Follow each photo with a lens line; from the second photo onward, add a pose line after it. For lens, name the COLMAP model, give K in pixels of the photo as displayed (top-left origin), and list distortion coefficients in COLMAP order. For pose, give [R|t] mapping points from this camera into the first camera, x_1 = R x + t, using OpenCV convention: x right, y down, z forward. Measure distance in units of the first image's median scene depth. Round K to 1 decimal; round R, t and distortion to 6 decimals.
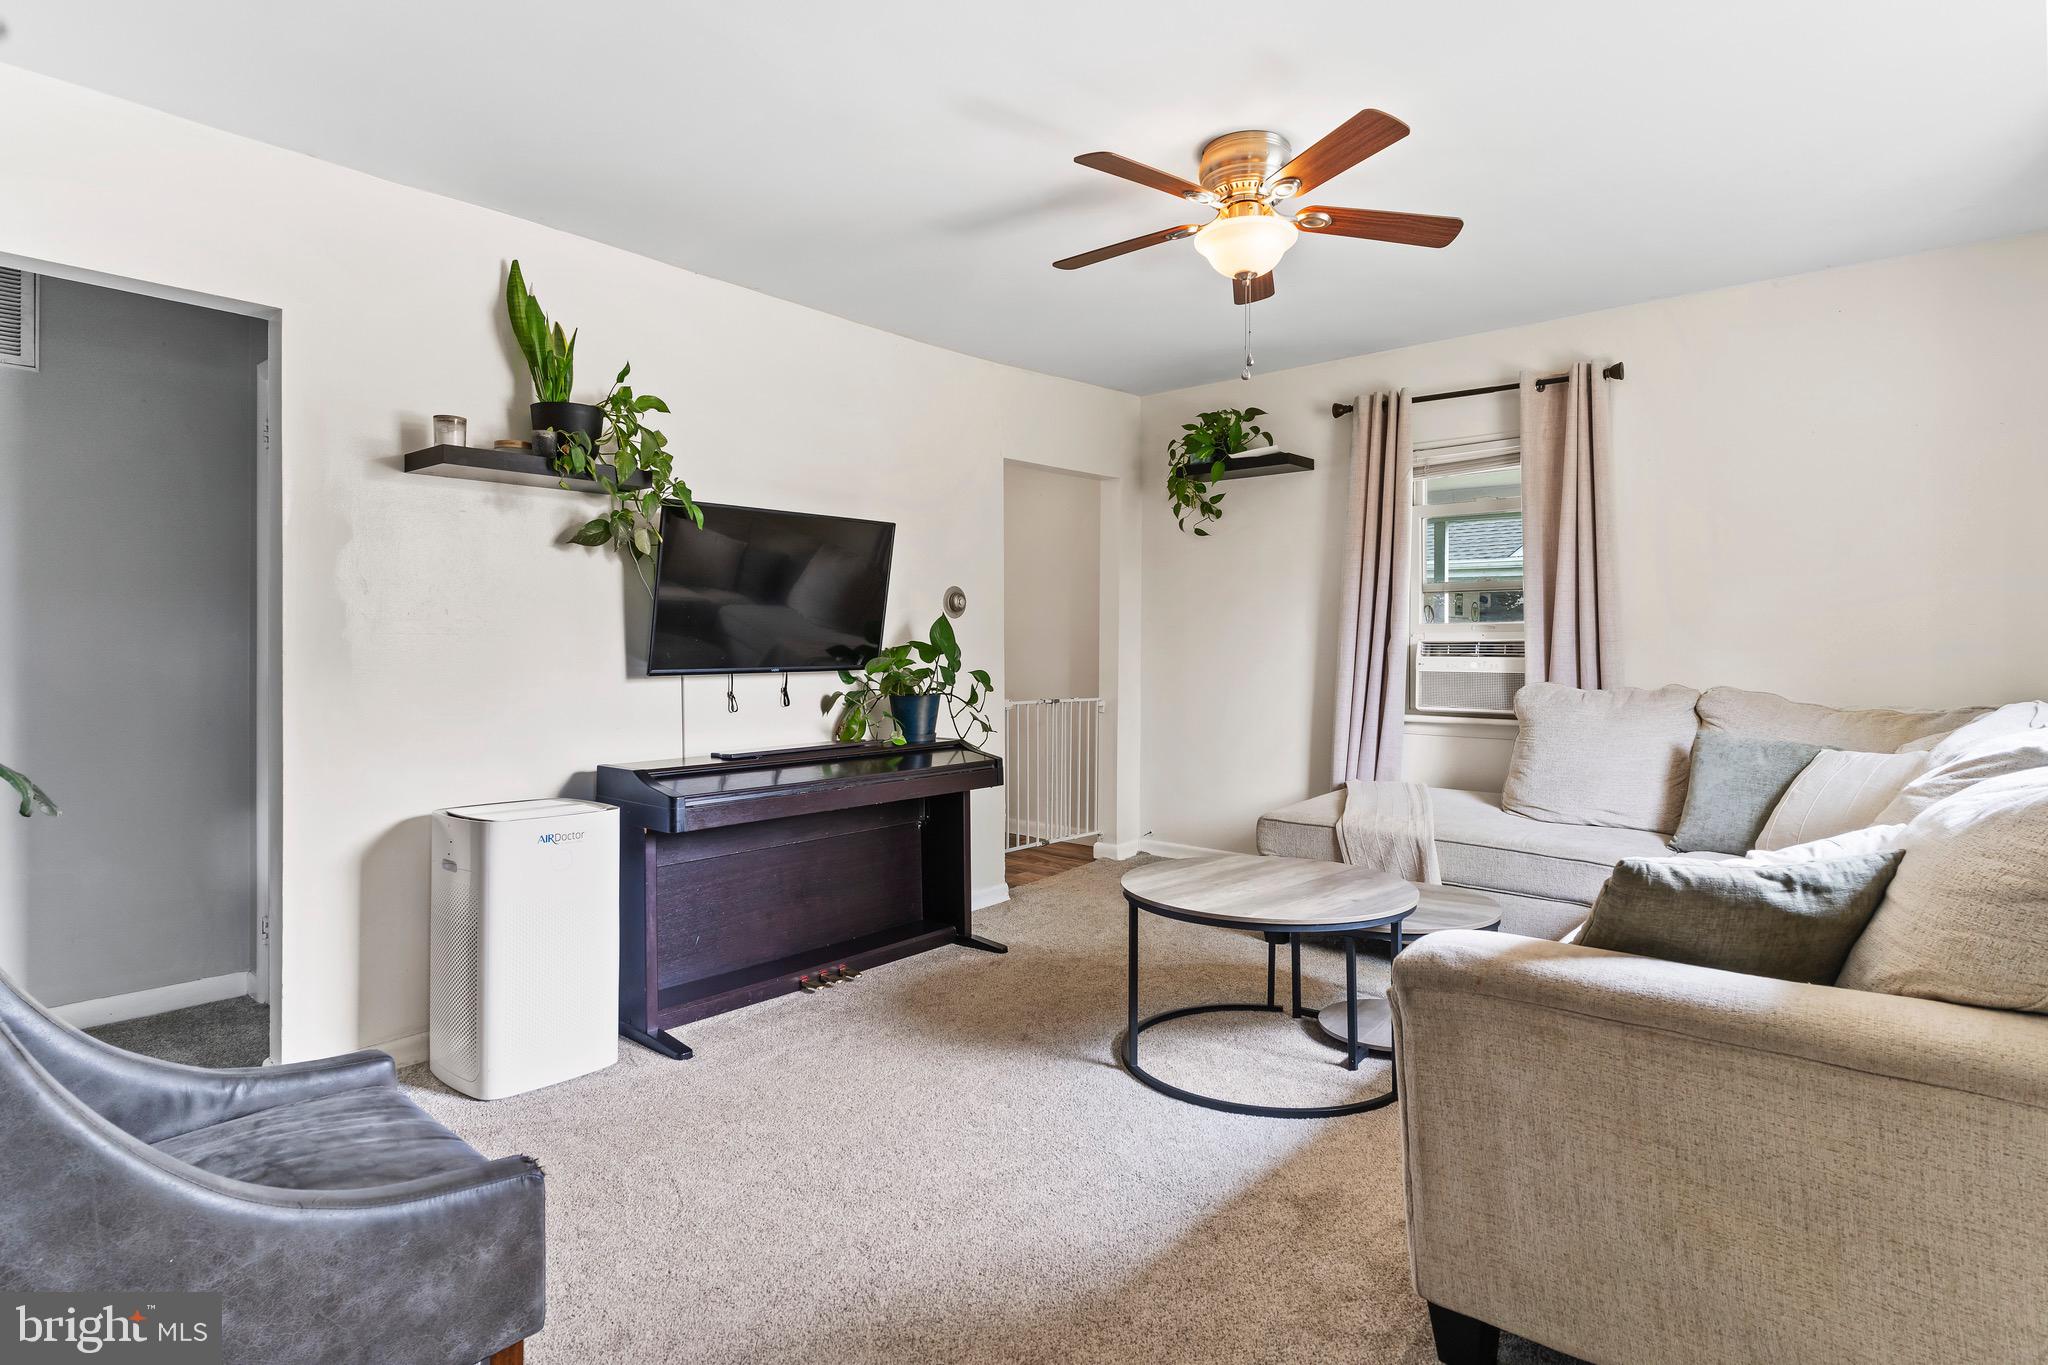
lens RADIAL K [[1053.1, 0, 1004.8], [0, 1053.1, 646.3], [0, 0, 1]] dist [-0.009582, 0.003456]
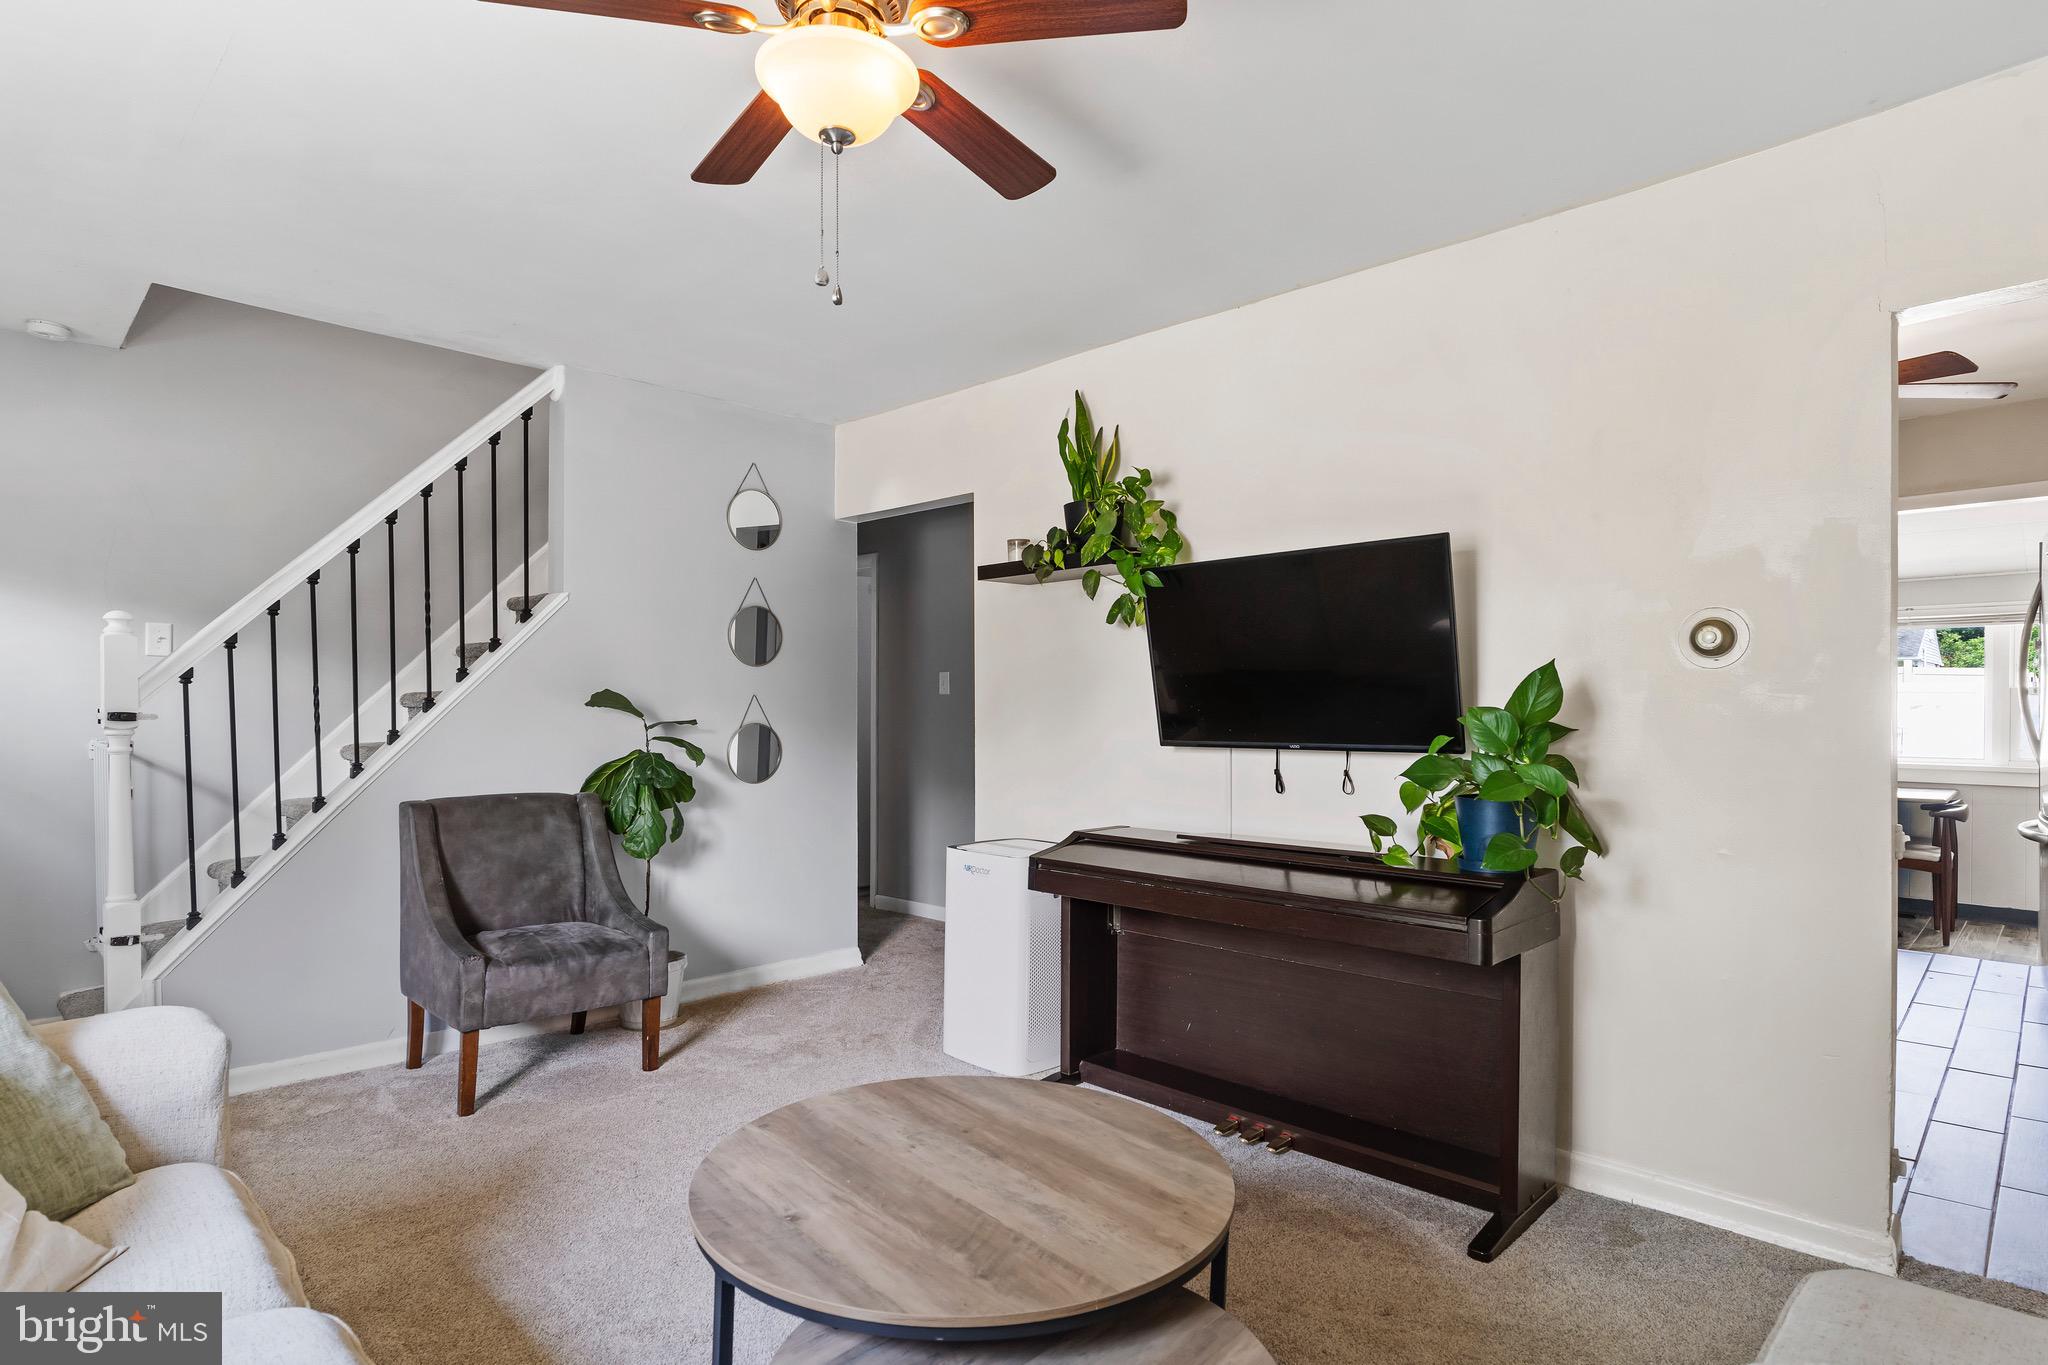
lens RADIAL K [[1053.1, 0, 1029.2], [0, 1053.1, 724.1], [0, 0, 1]] dist [-0.009582, 0.003456]
pose [[-0.049739, 0.010407, -0.998708, 0.620110], [-0.001901, 0.999943, 0.010514, -0.003219], [0.998760, 0.002421, -0.049716, 0.850072]]
